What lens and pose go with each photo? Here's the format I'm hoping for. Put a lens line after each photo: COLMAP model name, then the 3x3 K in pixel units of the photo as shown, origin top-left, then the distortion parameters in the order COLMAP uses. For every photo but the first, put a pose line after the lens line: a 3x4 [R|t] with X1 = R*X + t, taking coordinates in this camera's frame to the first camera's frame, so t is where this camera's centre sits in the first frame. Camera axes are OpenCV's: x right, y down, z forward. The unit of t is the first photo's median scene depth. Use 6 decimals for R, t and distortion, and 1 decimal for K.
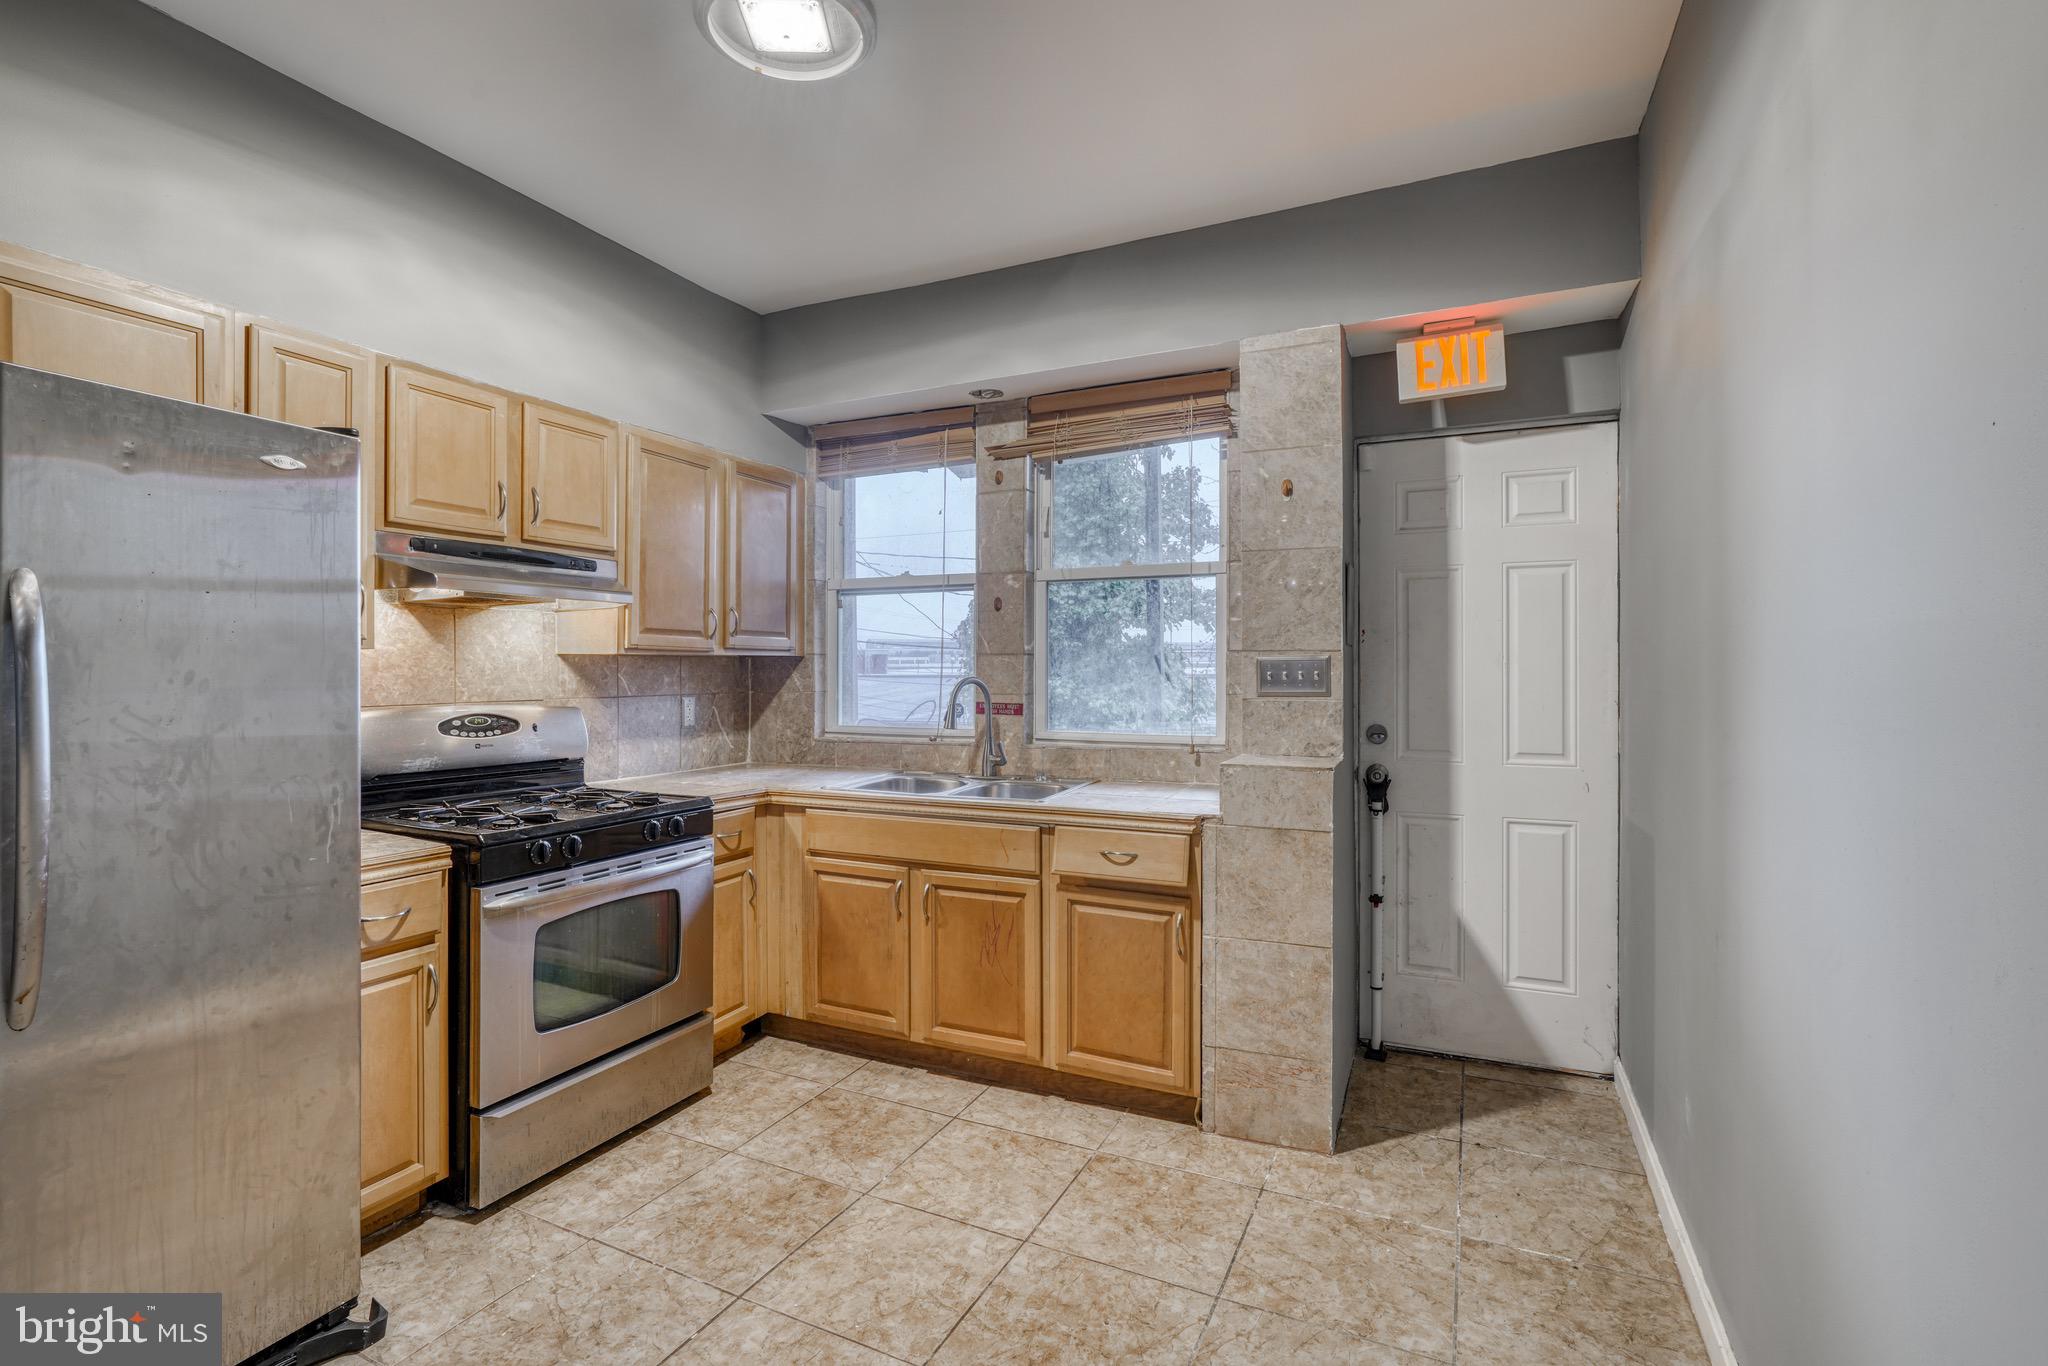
lens RADIAL K [[926.6, 0, 1017.7], [0, 926.6, 670.4], [0, 0, 1]] dist [-0.004369, 0.000524]
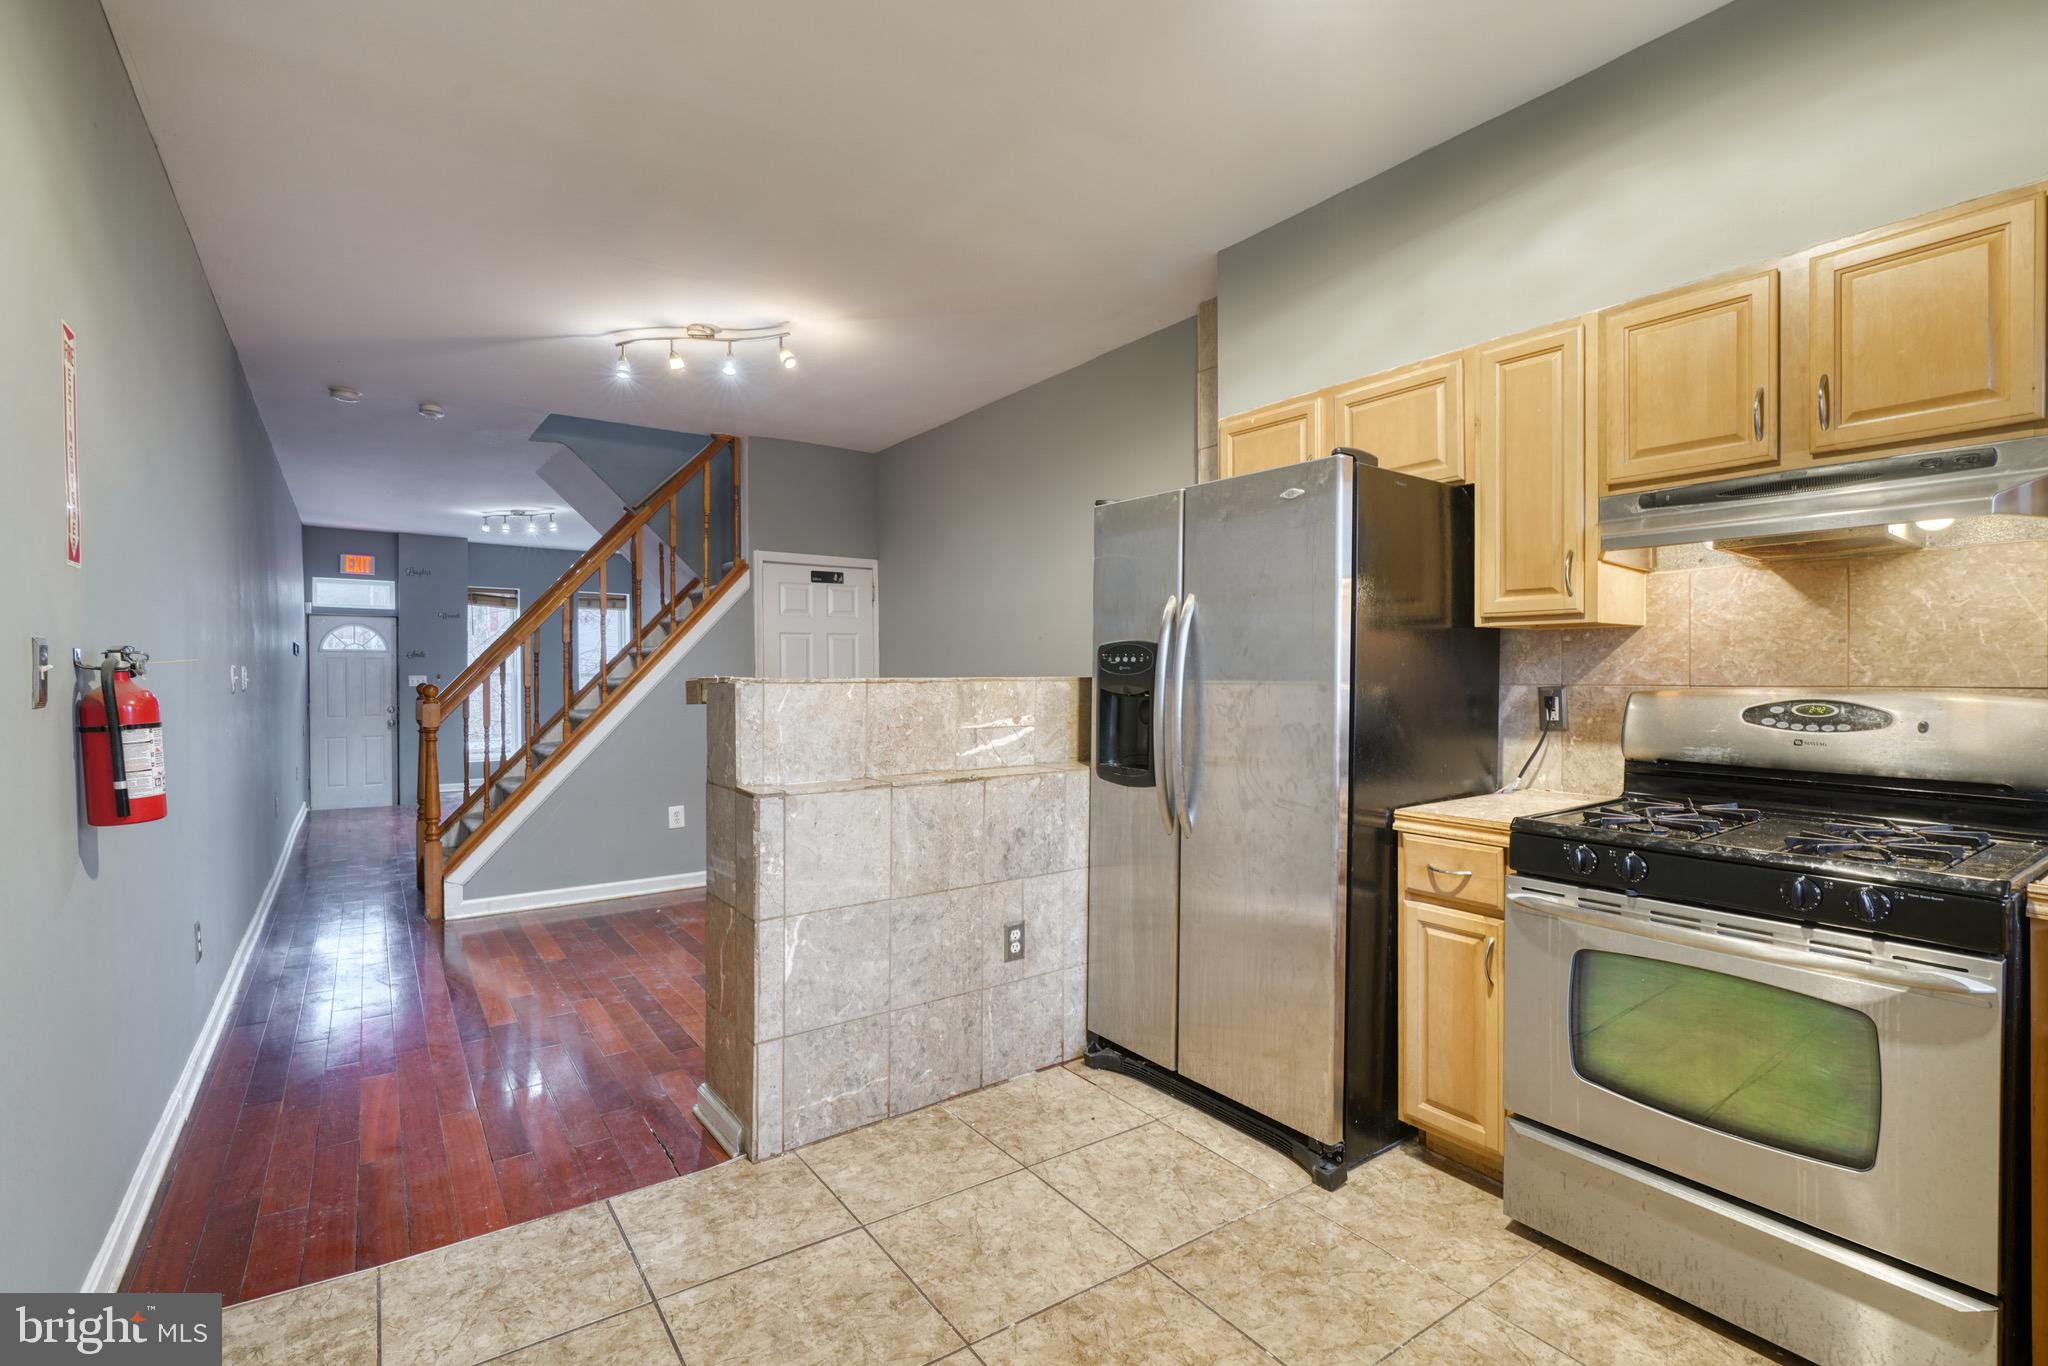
lens RADIAL K [[946.7, 0, 1012.3], [0, 946.7, 679.8], [0, 0, 1]] dist [-0.015065, 0.009021]
pose [[-0.488814, 0.006740, -0.872362, 0.388889], [0.000425, 0.999972, 0.007487, 0.025003], [0.872388, 0.003289, -0.488803, 0.810243]]
